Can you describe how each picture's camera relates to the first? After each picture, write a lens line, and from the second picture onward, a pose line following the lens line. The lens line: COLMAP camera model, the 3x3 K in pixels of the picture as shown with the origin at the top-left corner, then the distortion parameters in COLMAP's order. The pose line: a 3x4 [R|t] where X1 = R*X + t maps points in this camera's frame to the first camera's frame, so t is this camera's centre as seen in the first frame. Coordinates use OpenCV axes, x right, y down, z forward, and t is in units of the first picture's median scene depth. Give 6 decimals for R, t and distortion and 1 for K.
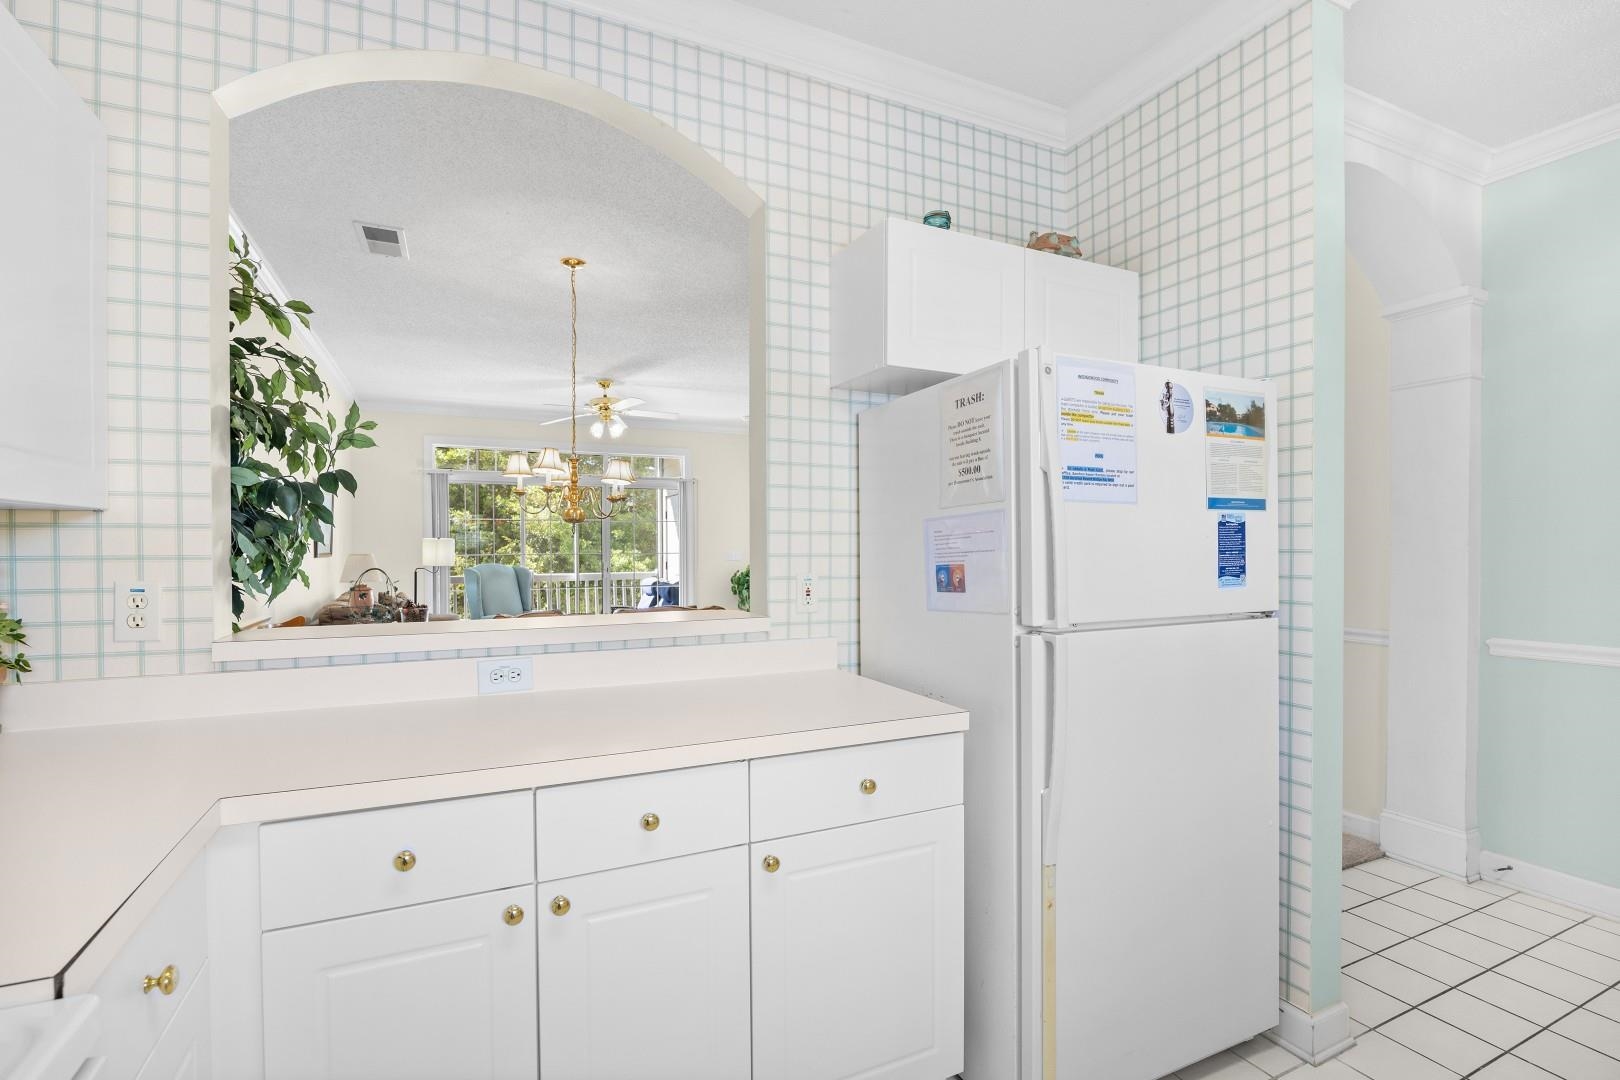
lens RADIAL K [[745.3, 0, 808.3], [0, 745.3, 547.1], [0, 0, 1]] dist [-0.021039, 0.002939]
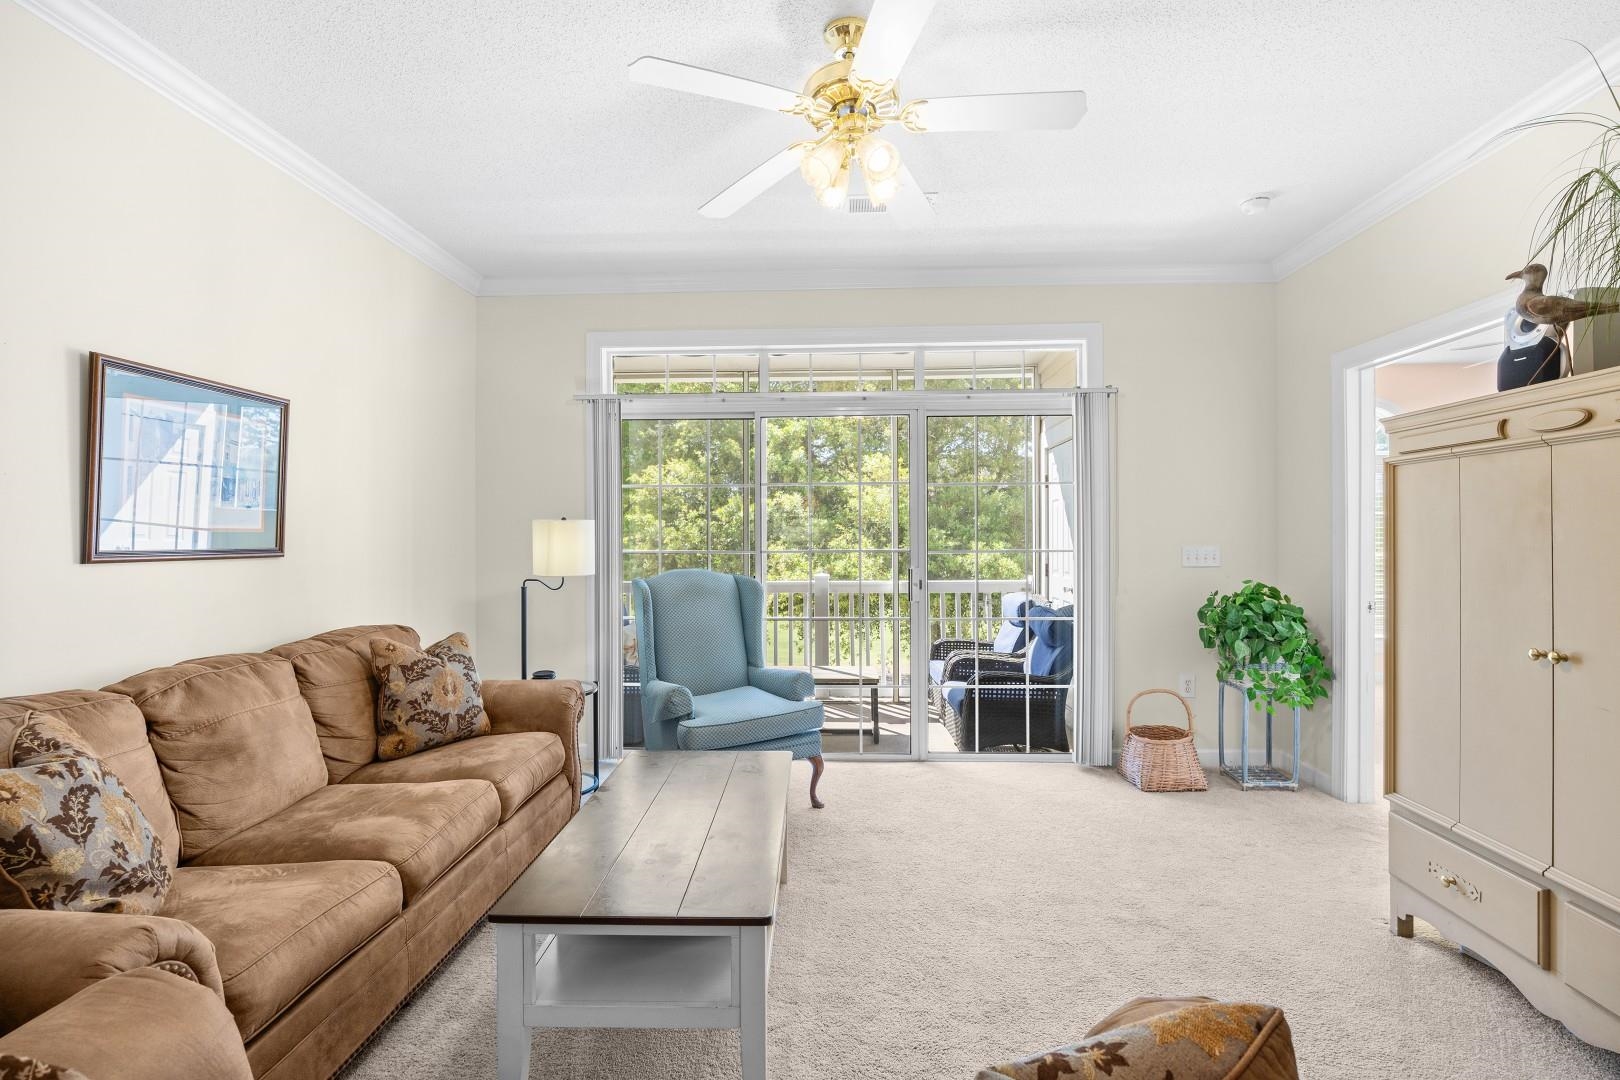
lens RADIAL K [[745.3, 0, 811.4], [0, 745.3, 534.5], [0, 0, 1]] dist [-0.021039, 0.002939]
pose [[0.878094, -0.003328, -0.478476, -0.494838], [-0.000230, 0.999973, -0.007378, 0.012775], [0.478487, 0.006588, 0.878070, 2.673934]]
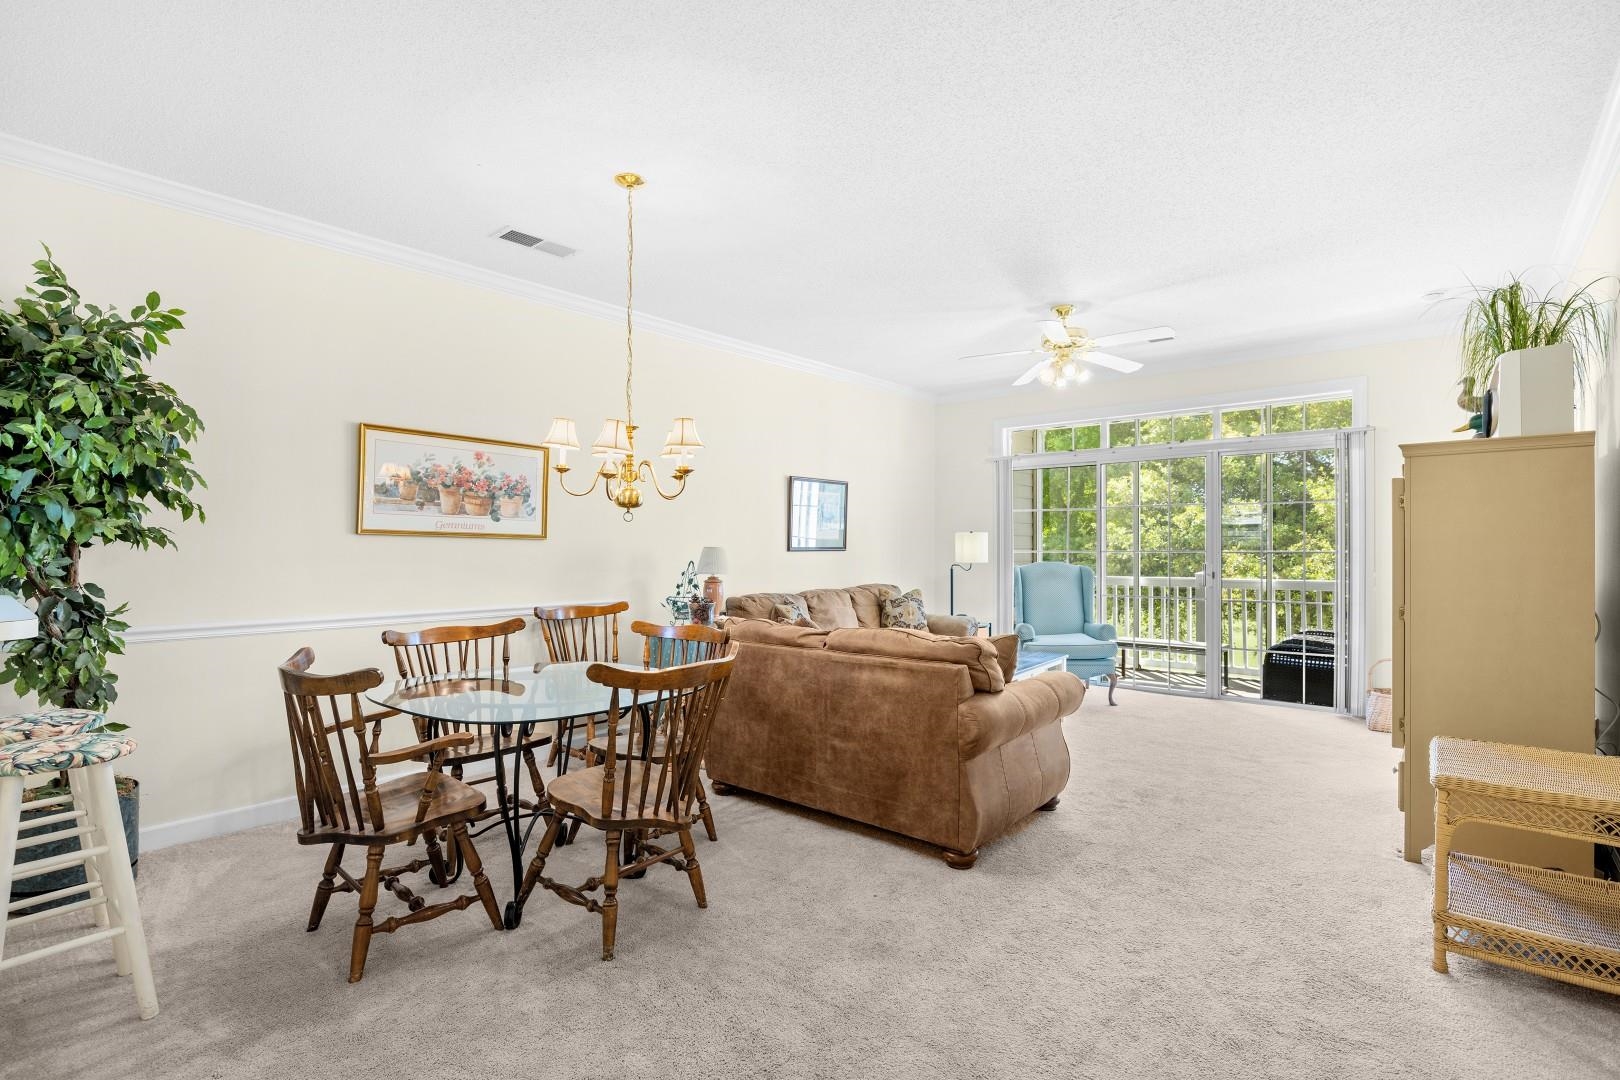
lens RADIAL K [[745.3, 0, 801.1], [0, 745.3, 545.7], [0, 0, 1]] dist [-0.021039, 0.002939]
pose [[0.389850, 0.002149, -0.920876, 1.029929], [-0.002595, 0.999996, 0.001235, 0.020360], [0.920875, 0.001908, 0.389854, 1.893725]]
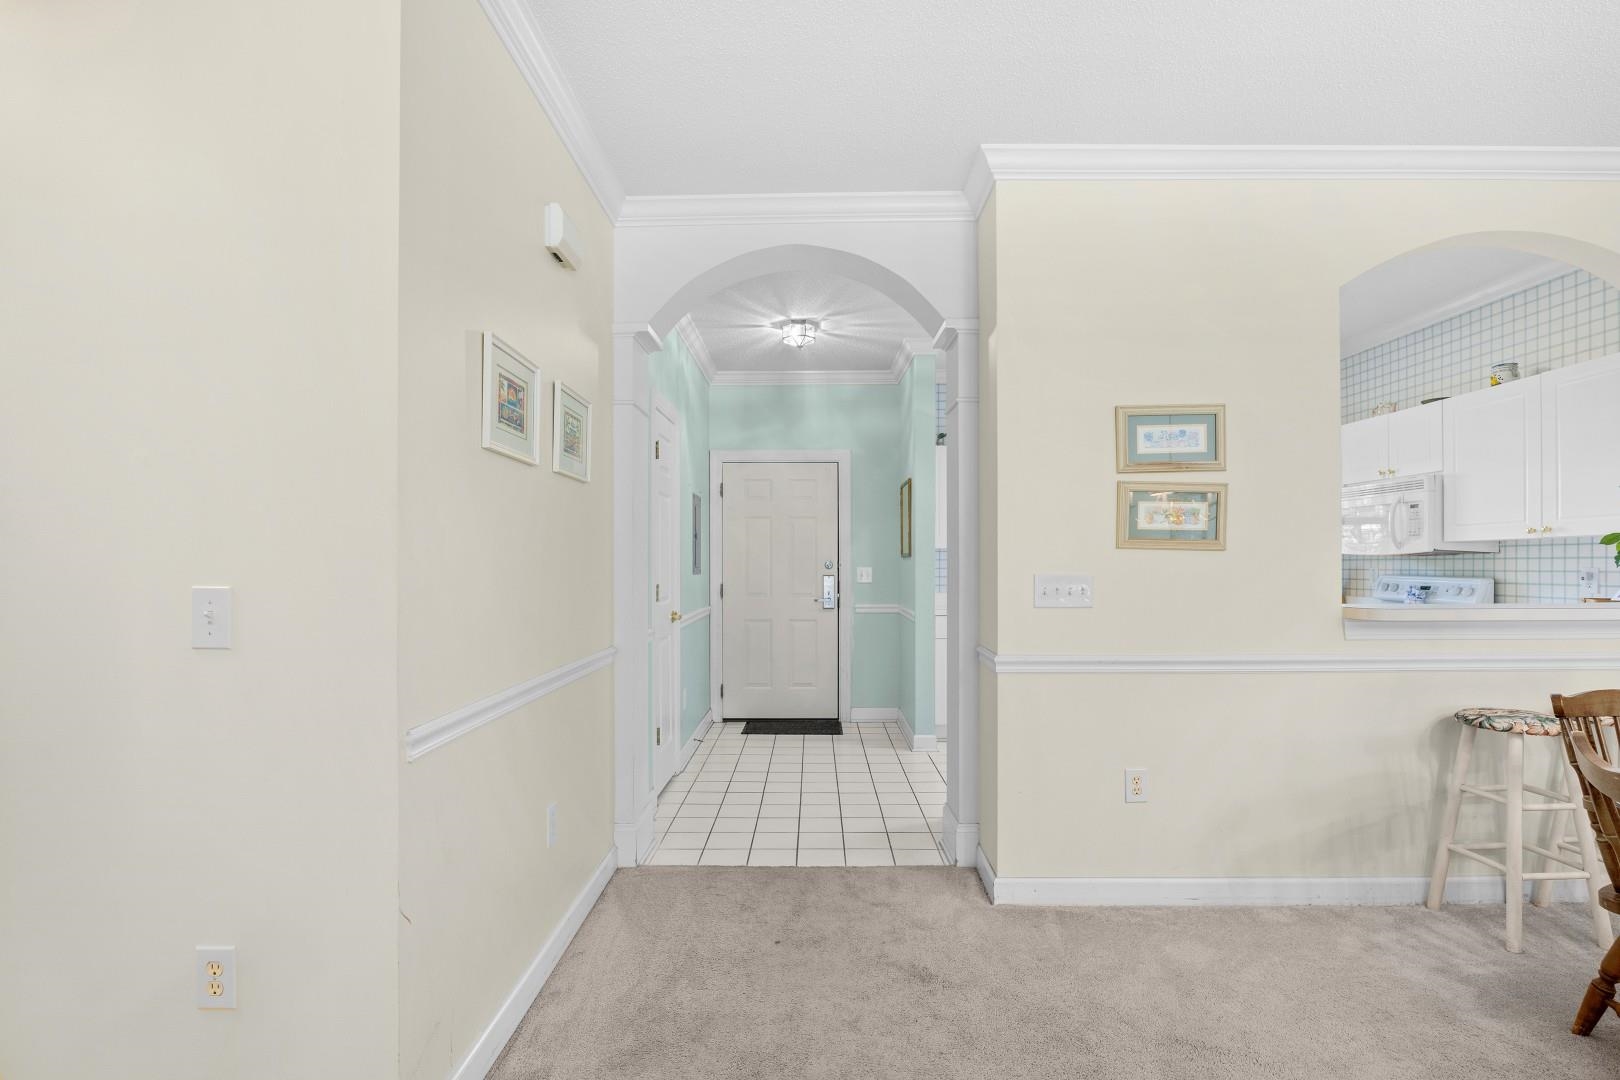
lens RADIAL K [[745.3, 0, 817.1], [0, 745.3, 569.1], [0, 0, 1]] dist [-0.021039, 0.002939]
pose [[-0.902790, 0.003872, 0.430064, 0.224552], [0.006904, 0.999961, 0.005491, 0.019480], [-0.430026, 0.007927, -0.902782, 3.138085]]
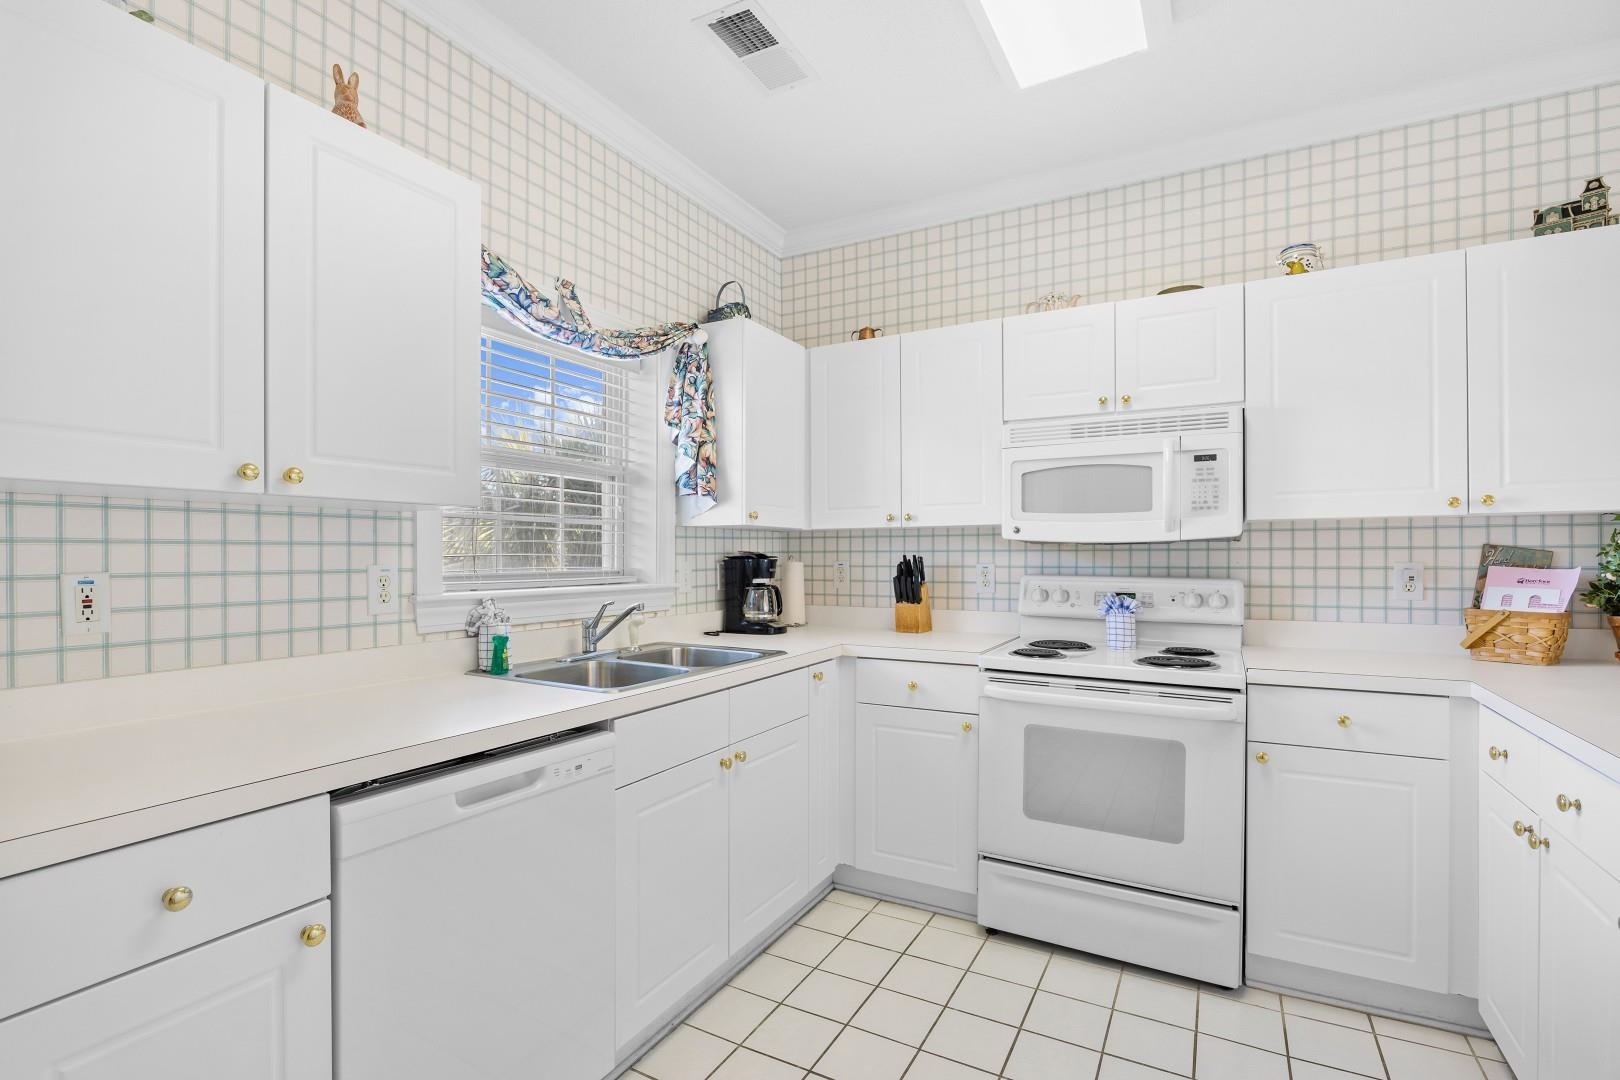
lens RADIAL K [[760.2, 0, 799.3], [0, 760.2, 548.4], [0, 0, 1]] dist [-0.018443, 0.001634]
pose [[-0.820484, 0.001642, -0.571667, 0.911401], [0.004940, 0.999979, -0.004219, 0.015261], [0.571648, -0.006285, -0.820475, 0.931620]]
